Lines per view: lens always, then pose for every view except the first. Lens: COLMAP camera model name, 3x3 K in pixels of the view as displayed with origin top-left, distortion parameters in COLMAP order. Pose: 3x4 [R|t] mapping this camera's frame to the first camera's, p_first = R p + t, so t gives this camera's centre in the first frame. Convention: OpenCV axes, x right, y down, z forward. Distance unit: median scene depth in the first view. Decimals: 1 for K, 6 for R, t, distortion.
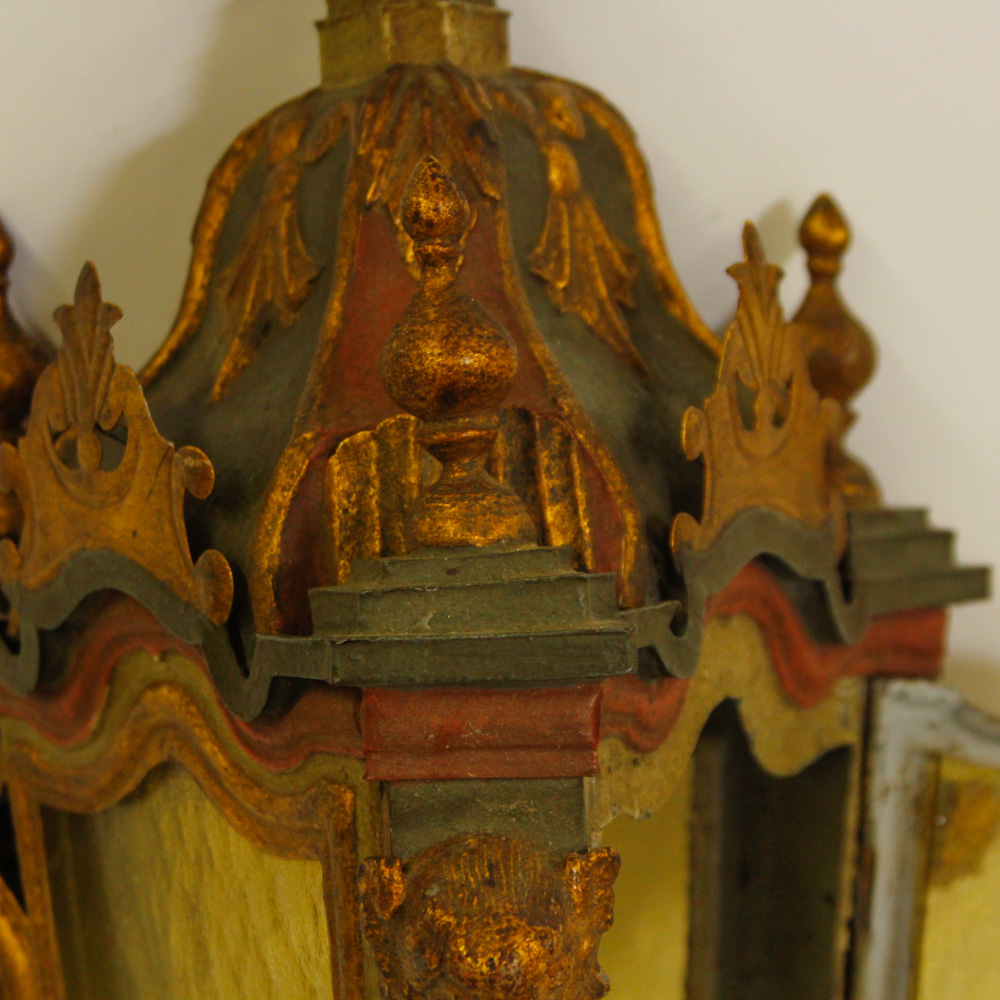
lens RADIAL K [[4016.0, 0, 501.3], [0, 4016.0, 502.8], [0, 0, 1]] dist [-0.145779, 0.000000]
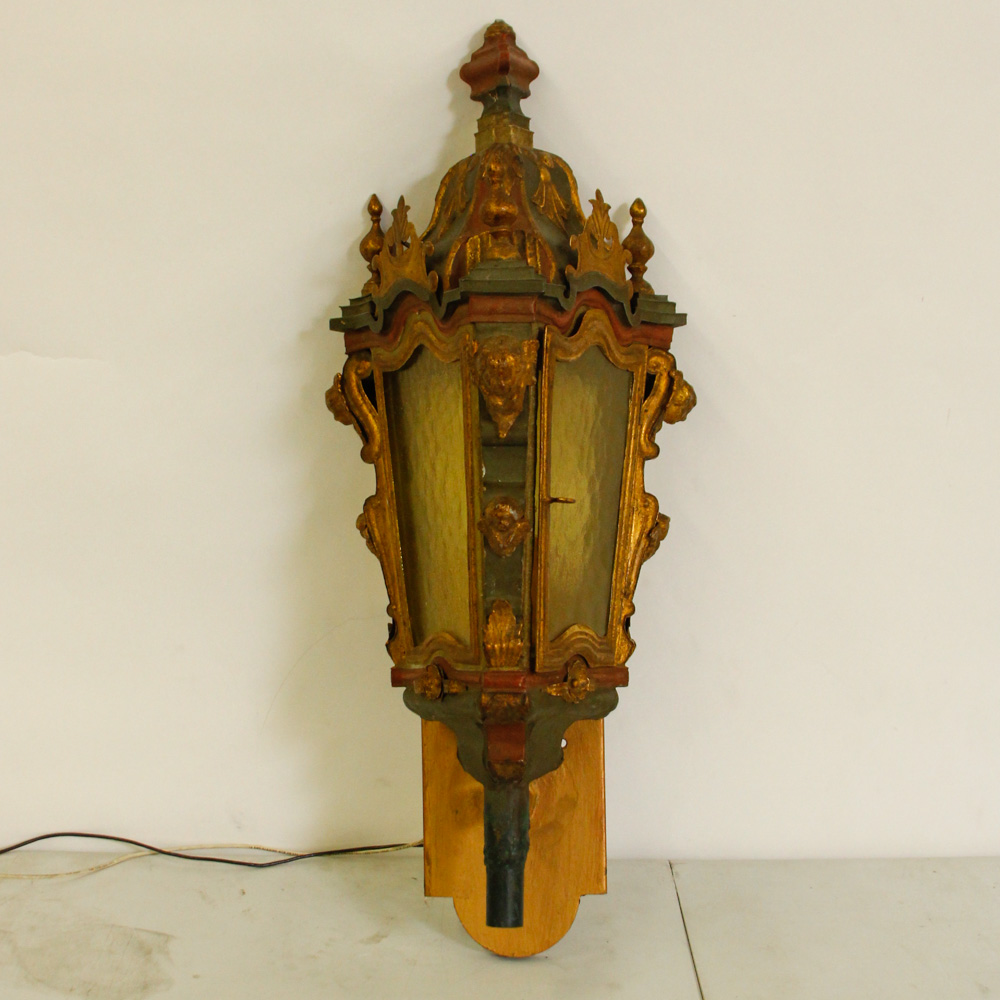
lens RADIAL K [[2645.7, 0, 500.7], [0, 2645.7, 496.3], [0, 0, 1]] dist [-0.157114, 0.000000]
pose [[0.995446, 0.024321, -0.092170, 0.191087], [-0.031715, 0.996320, -0.079624, 0.365458], [0.089894, 0.082185, 0.992555, -1.177571]]
